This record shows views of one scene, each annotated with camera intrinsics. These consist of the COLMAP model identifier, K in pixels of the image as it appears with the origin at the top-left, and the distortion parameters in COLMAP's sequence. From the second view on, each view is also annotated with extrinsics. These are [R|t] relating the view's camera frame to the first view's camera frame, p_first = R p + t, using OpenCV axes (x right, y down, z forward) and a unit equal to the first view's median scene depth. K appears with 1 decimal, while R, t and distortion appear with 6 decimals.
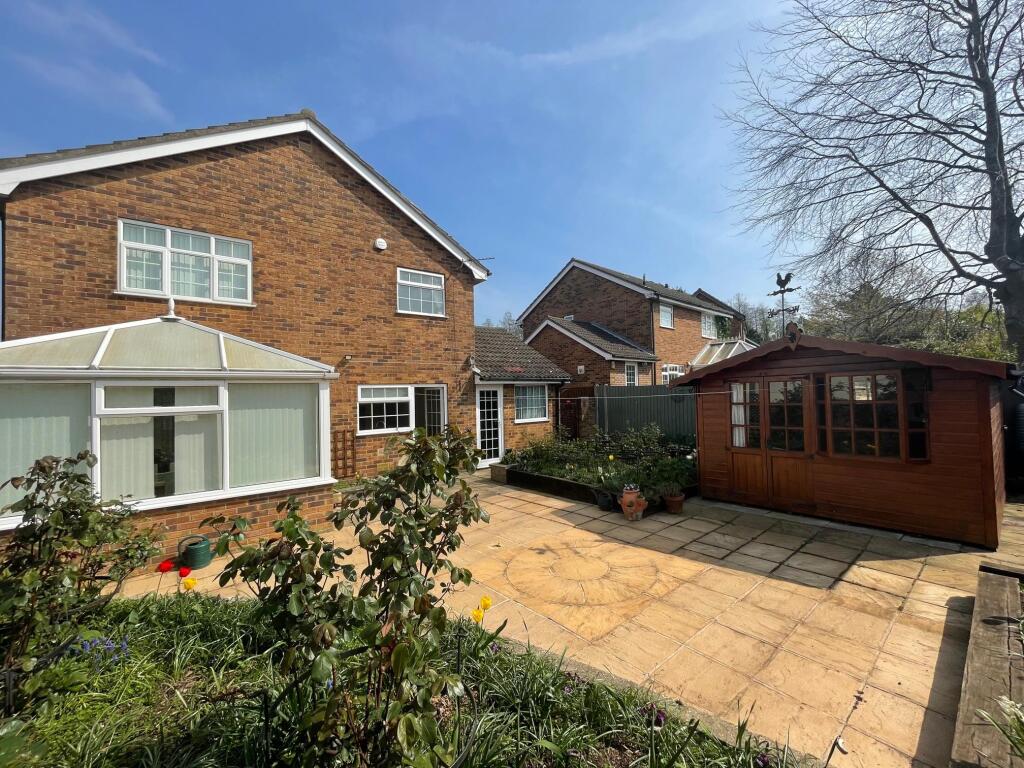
lens RADIAL K [[416.5, 0, 513.3], [0, 416.5, 384.0], [0, 0, 1]] dist [0.008032, -0.000641]
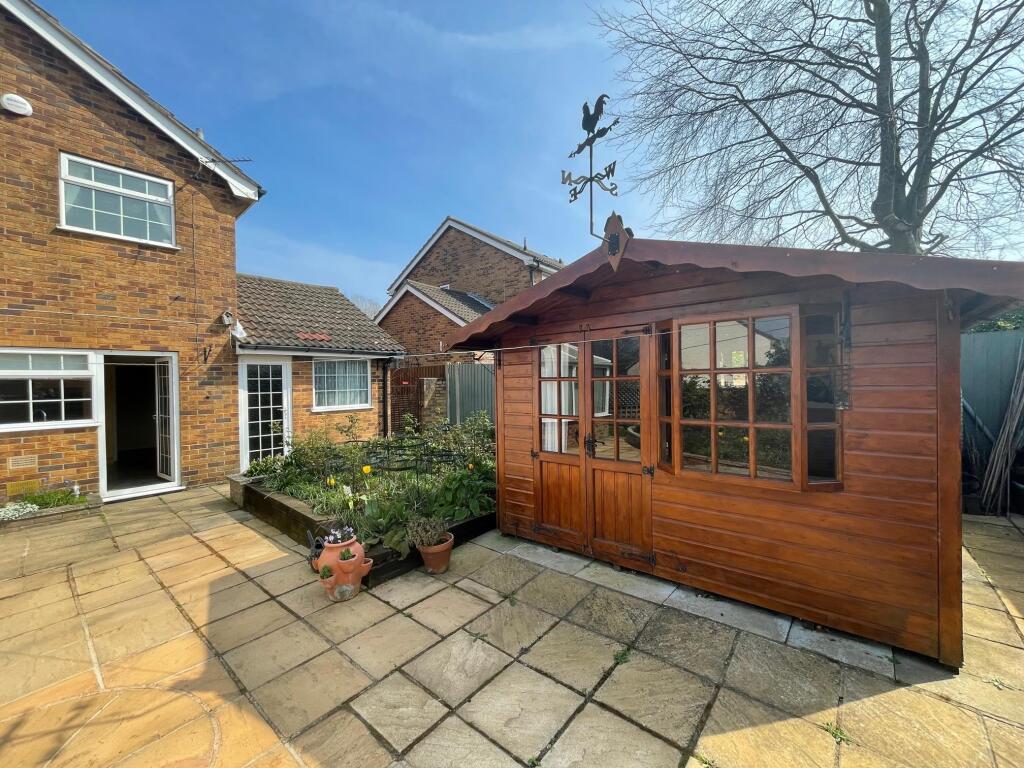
lens RADIAL K [[416.5, 0, 509.2], [0, 416.5, 383.5], [0, 0, 1]] dist [0.008032, -0.000641]
pose [[0.984263, 0.008543, 0.176501, 0.244273], [-0.013729, 0.999509, 0.028182, 0.024282], [-0.176173, -0.030162, 0.983897, 0.278331]]
